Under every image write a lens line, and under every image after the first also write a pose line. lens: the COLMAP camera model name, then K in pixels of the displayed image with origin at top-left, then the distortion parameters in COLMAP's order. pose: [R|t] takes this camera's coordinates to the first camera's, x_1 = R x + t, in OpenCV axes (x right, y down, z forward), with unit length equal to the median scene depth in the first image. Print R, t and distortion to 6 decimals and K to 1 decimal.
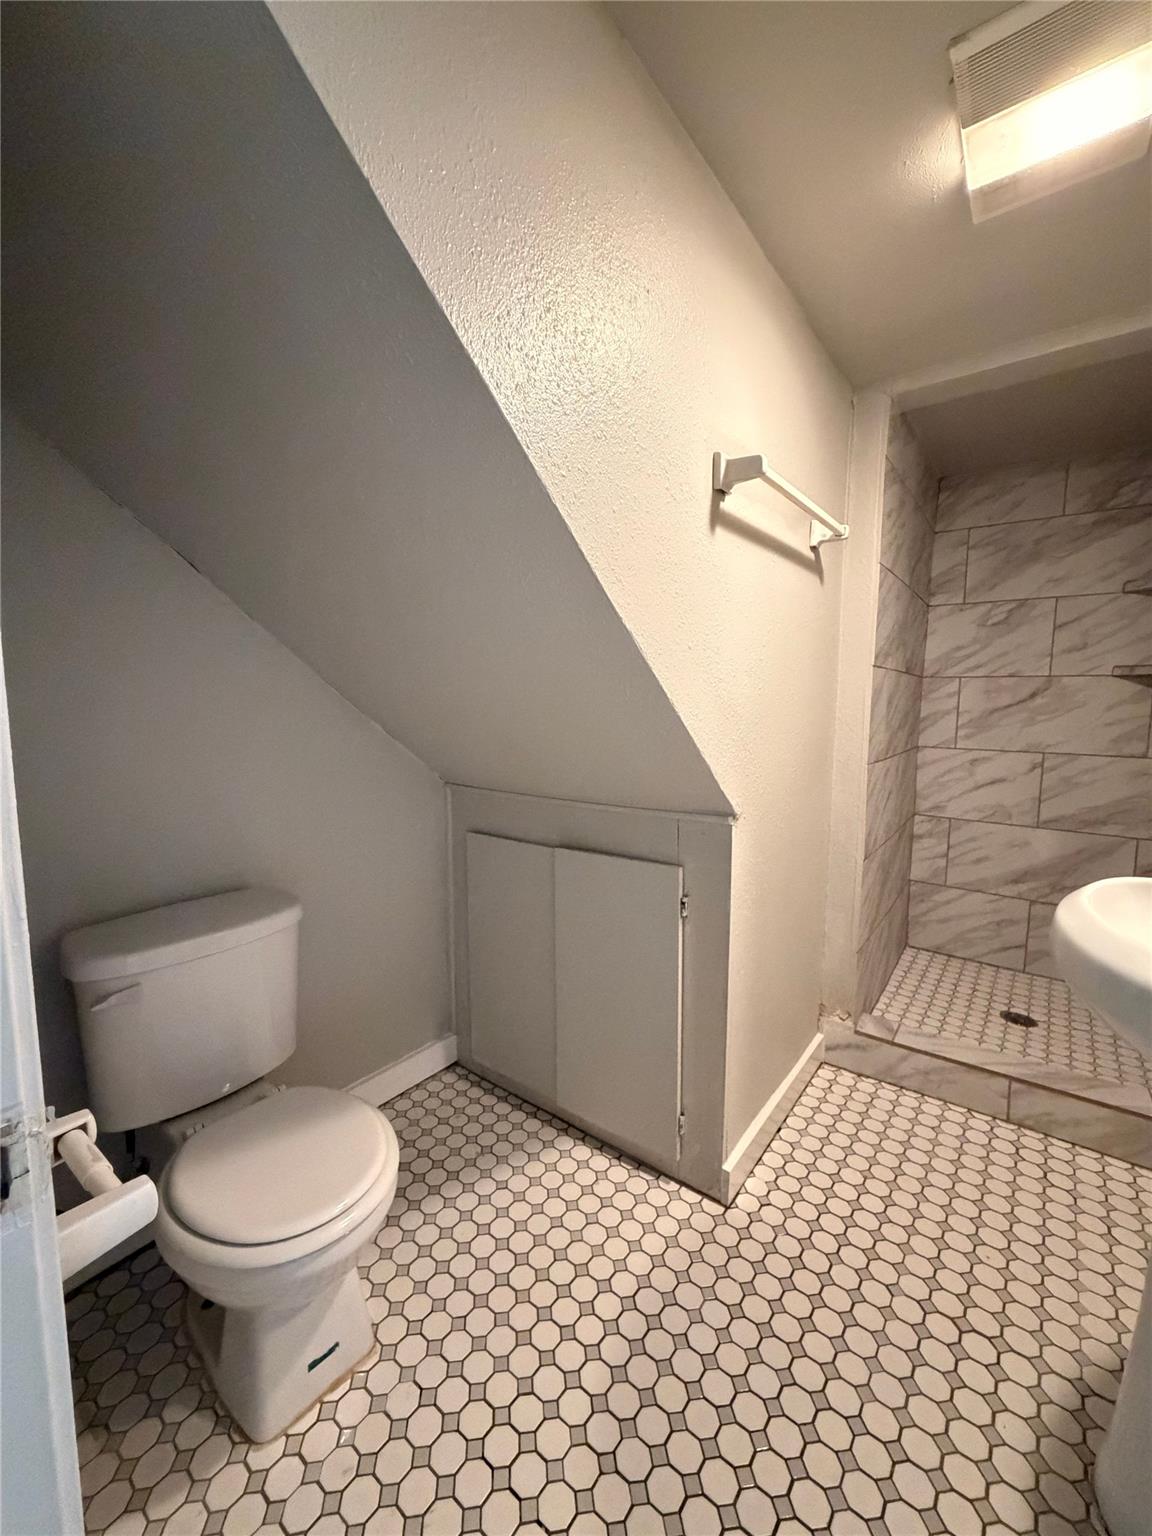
lens RADIAL K [[614.1, 0, 583.3], [0, 614.1, 762.8], [0, 0, 1]] dist [0.001990, -0.000722]
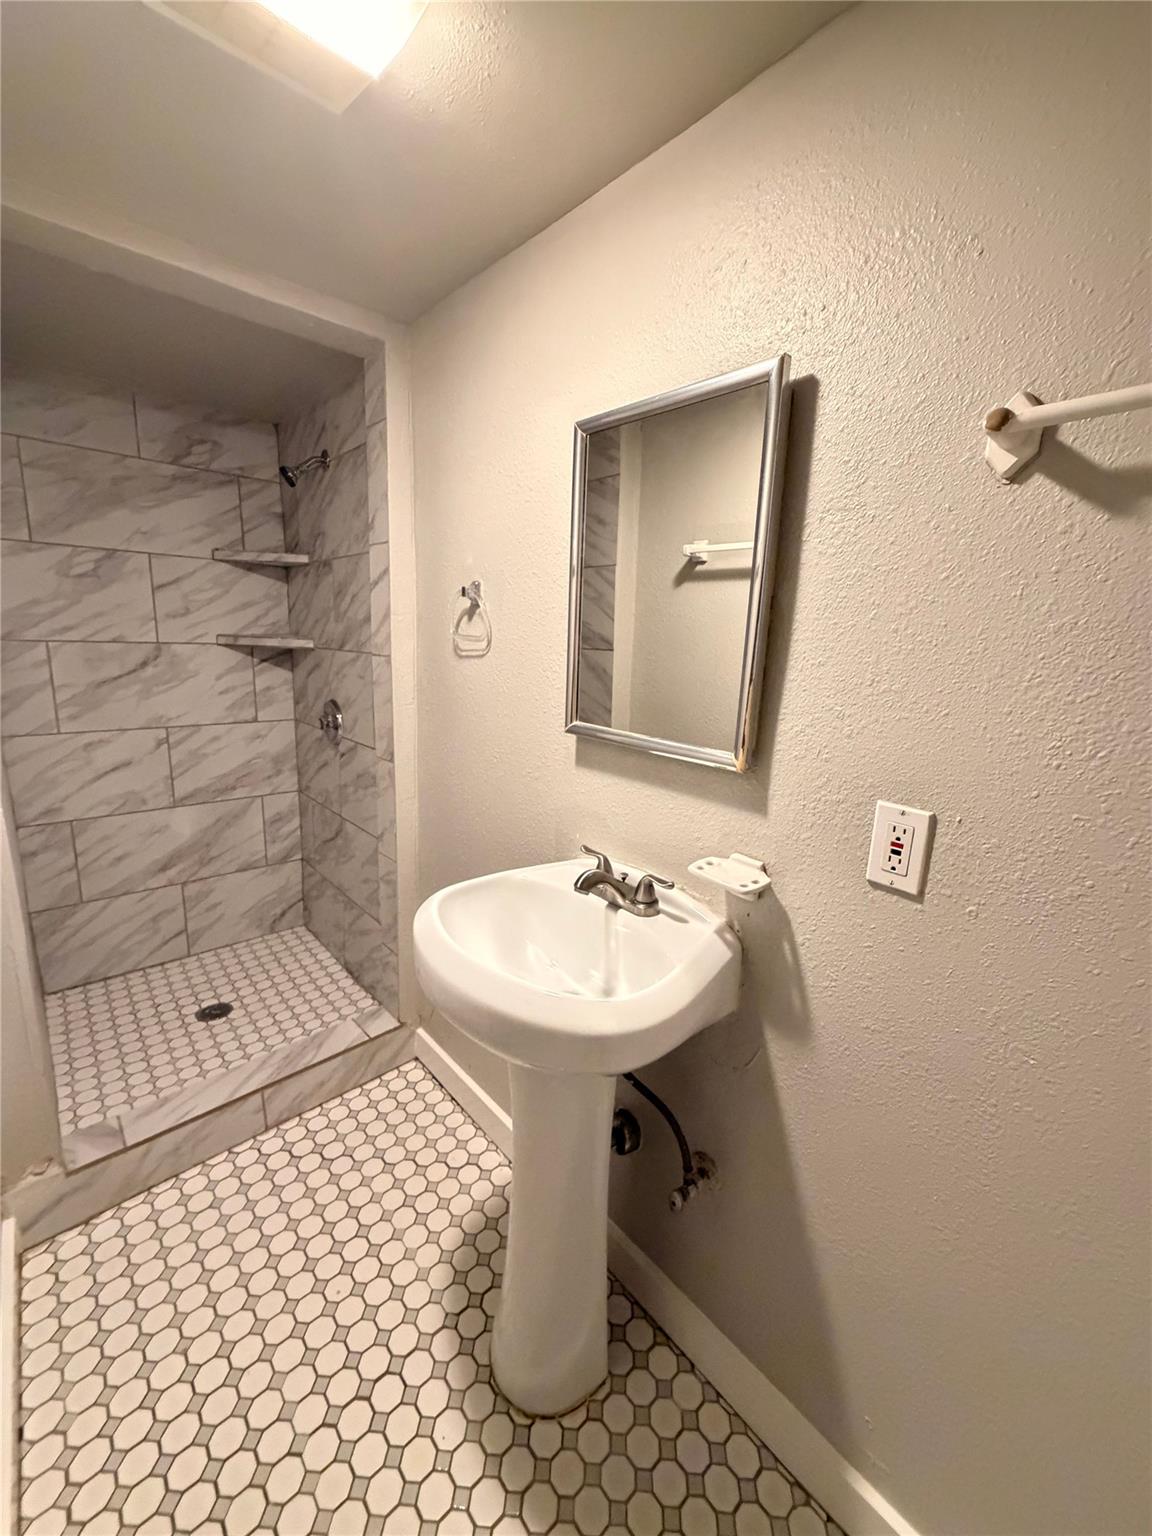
lens RADIAL K [[614.1, 0, 573.7], [0, 614.1, 761.4], [0, 0, 1]] dist [0.001990, -0.000722]
pose [[0.200582, -0.195834, 0.959904, -0.020145], [0.073624, 0.980059, 0.184562, -0.095855], [-0.976907, 0.033652, 0.211000, 0.228555]]
